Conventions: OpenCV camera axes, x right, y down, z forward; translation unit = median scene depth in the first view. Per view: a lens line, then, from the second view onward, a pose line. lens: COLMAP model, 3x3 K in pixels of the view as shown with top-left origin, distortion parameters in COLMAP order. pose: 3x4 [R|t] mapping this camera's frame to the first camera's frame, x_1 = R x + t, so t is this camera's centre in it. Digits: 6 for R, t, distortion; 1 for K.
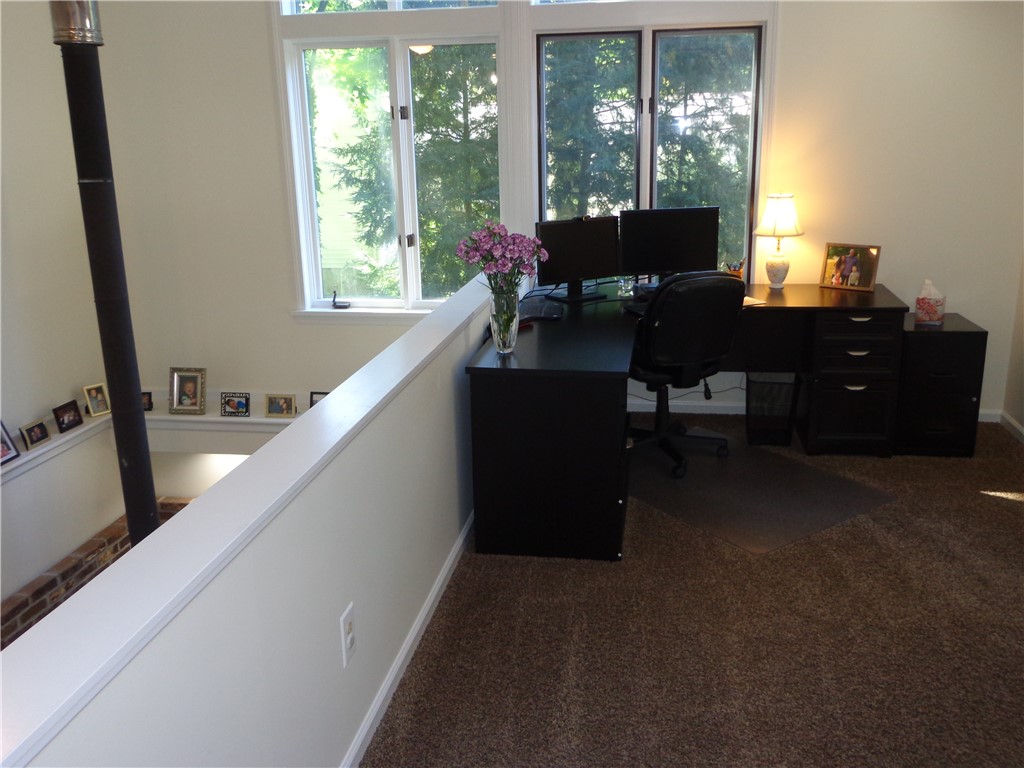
lens RADIAL K [[906.7, 0, 507.3], [0, 906.7, 383.8], [0, 0, 1]] dist [0.005344, 0.028351]
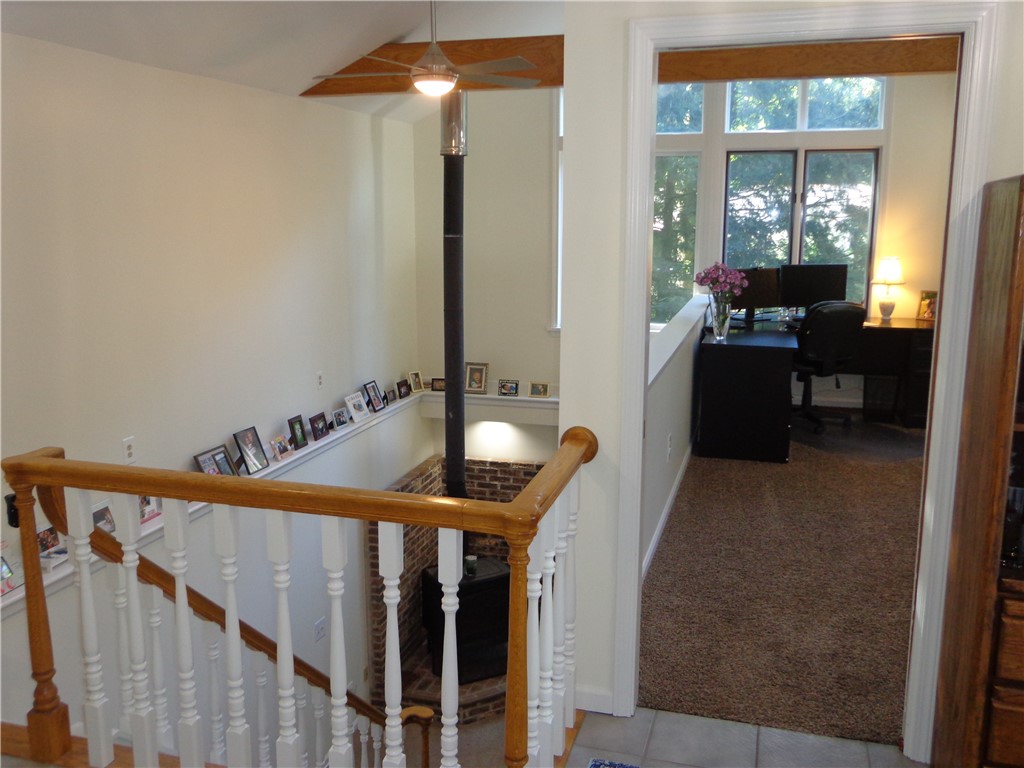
lens RADIAL K [[906.7, 0, 517.9], [0, 906.7, 381.3], [0, 0, 1]] dist [0.005344, 0.028351]
pose [[0.994372, 0.042221, -0.097172, -0.146420], [-0.050788, 0.994874, -0.087444, 0.147484], [0.092982, 0.091887, 0.991419, -0.495352]]
